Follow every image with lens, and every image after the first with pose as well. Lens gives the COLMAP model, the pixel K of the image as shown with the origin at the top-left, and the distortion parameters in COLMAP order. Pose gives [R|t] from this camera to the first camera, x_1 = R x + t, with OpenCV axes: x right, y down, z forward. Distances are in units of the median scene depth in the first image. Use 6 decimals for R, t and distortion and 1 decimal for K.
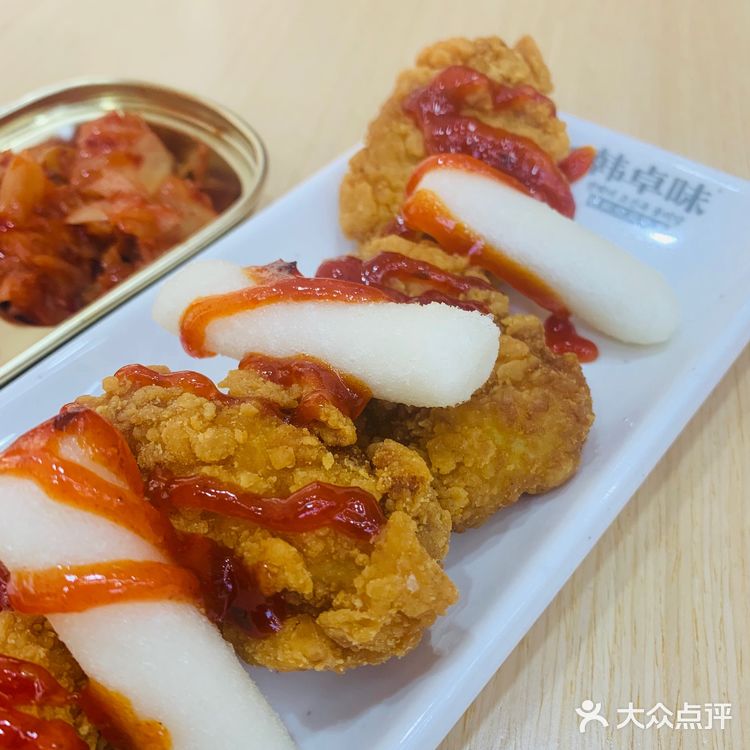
lens RADIAL K [[797.7, 0, 364.4], [0, 797.7, 372.7], [0, 0, 1]] dist [0.152804, -0.514439]
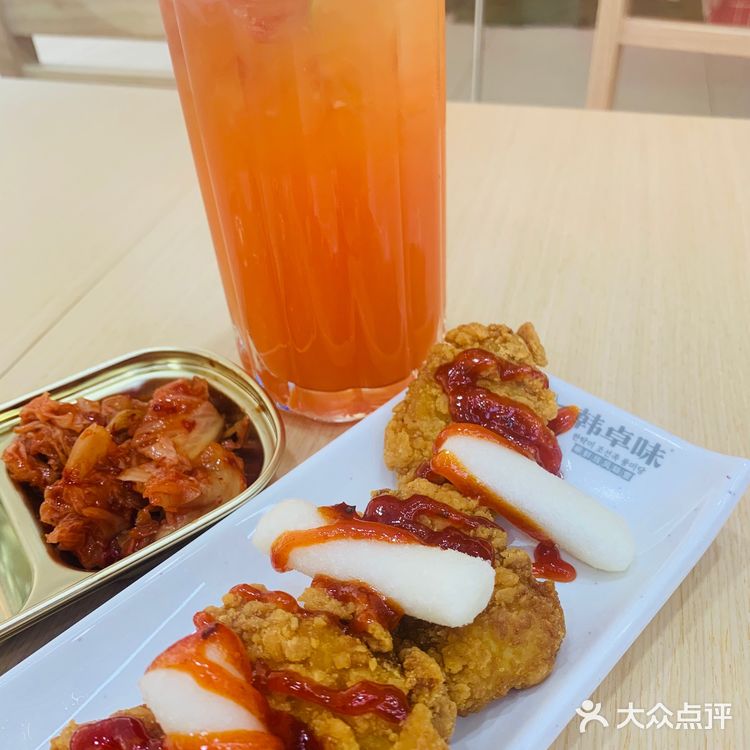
lens RADIAL K [[797.7, 0, 364.4], [0, 797.7, 372.7], [0, 0, 1]] dist [0.152804, -0.514439]
pose [[0.998199, 0.042044, -0.042787, -0.017467], [-0.048269, 0.986456, -0.156761, -0.157736], [0.035617, 0.158544, 0.986709, -0.465963]]
